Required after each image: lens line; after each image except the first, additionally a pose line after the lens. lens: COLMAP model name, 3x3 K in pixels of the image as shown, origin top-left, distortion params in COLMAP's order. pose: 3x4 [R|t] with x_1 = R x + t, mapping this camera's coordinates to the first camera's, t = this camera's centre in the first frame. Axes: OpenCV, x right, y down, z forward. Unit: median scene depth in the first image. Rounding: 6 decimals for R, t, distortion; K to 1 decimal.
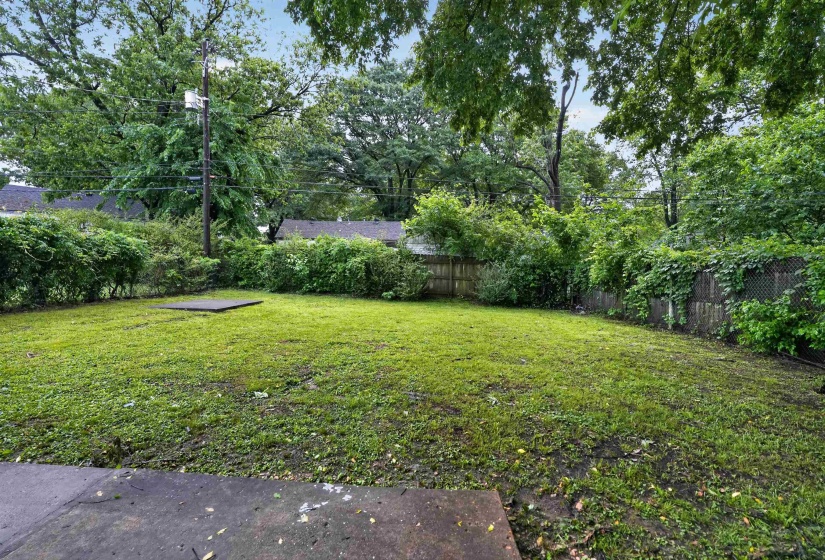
lens RADIAL K [[365.7, 0, 410.6], [0, 365.7, 275.7], [0, 0, 1]] dist [-0.018813, 0.002053]
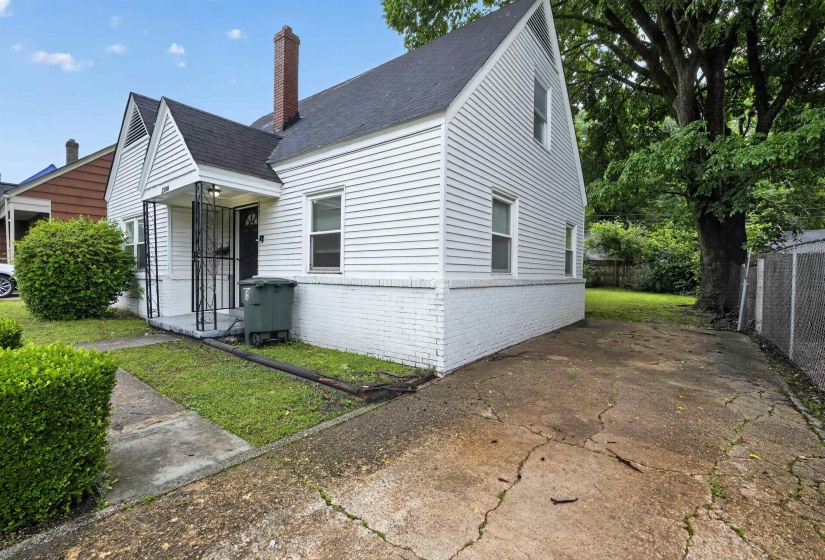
lens RADIAL K [[365.7, 0, 411.2], [0, 365.7, 277.2], [0, 0, 1]] dist [-0.018813, 0.002053]
pose [[0.823334, 0.009514, -0.567478, 0.291665], [-0.018336, 0.999783, -0.009841, 0.052890], [0.567261, 0.018508, 0.823330, -0.847108]]
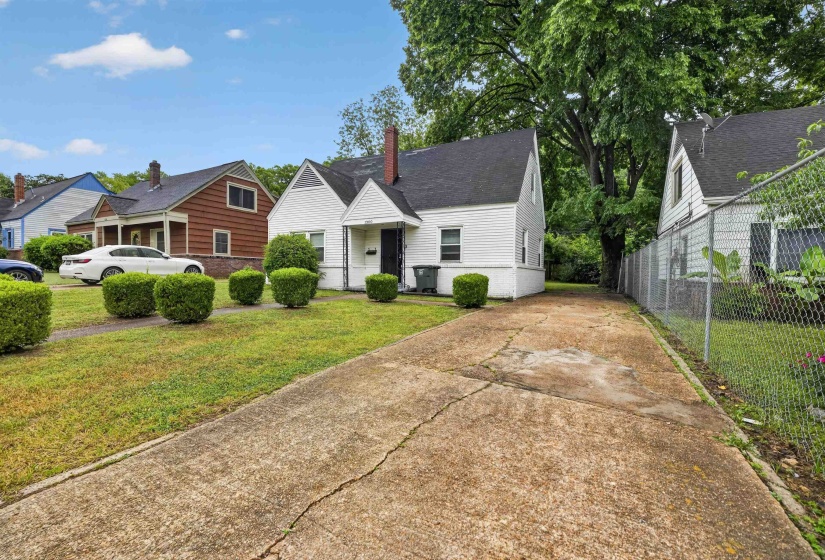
lens RADIAL K [[365.7, 0, 410.5], [0, 365.7, 276.9], [0, 0, 1]] dist [-0.018813, 0.002053]
pose [[0.912718, 0.004289, -0.408567, 0.264018], [-0.012025, 0.999794, -0.016368, 0.094956], [0.408412, 0.019853, 0.912582, -1.404790]]
